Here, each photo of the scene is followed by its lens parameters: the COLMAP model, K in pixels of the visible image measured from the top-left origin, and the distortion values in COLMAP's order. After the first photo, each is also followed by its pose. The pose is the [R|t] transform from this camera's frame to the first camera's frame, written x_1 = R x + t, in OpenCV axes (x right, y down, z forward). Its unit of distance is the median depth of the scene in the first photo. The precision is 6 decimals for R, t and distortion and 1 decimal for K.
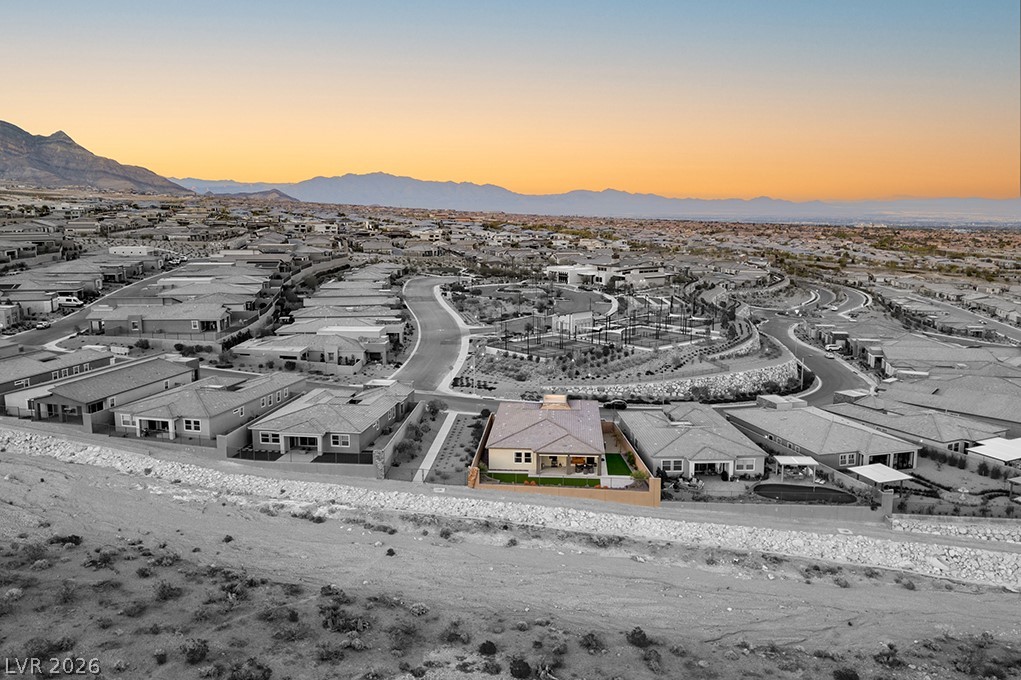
lens RADIAL K [[837.4, 0, 510.5], [0, 837.4, 340.0], [0, 0, 1]] dist [0.124186, -0.197420]
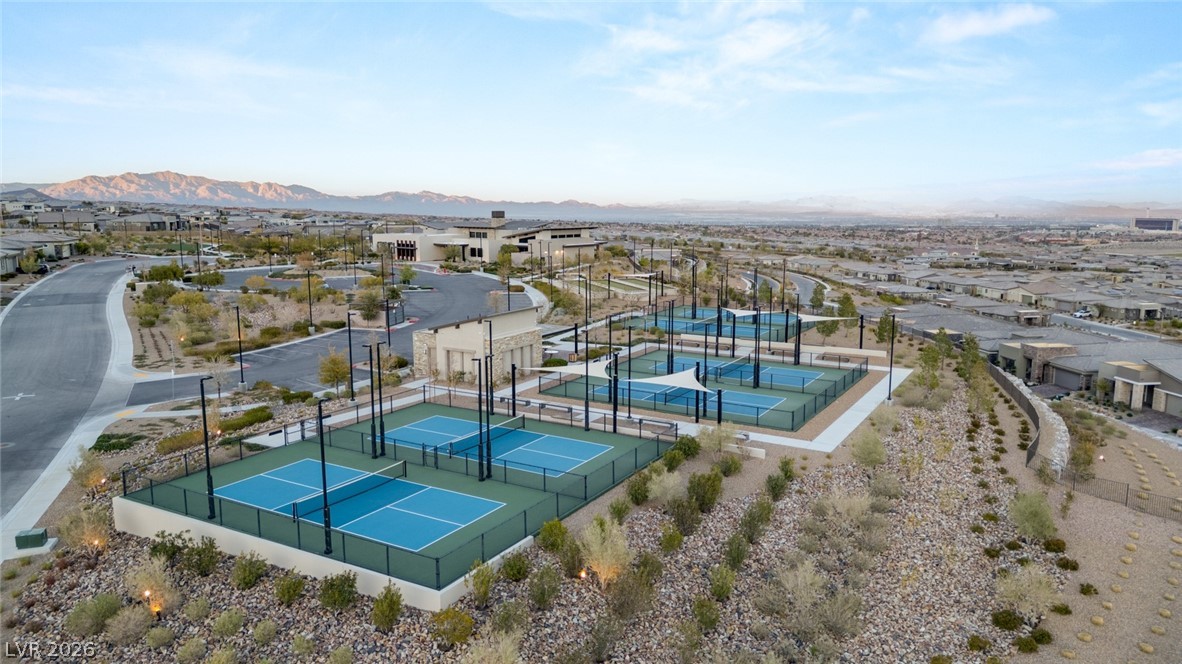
lens RADIAL K [[830.9, 0, 591.0], [0, 830.9, 332.0], [0, 0, 1]] dist [0.071950, -0.085692]
pose [[0.952577, -0.048680, 0.300378, 0.035674], [0.051783, 0.998656, -0.002372, -0.044135], [-0.299859, 0.017814, 0.953817, 1.261215]]
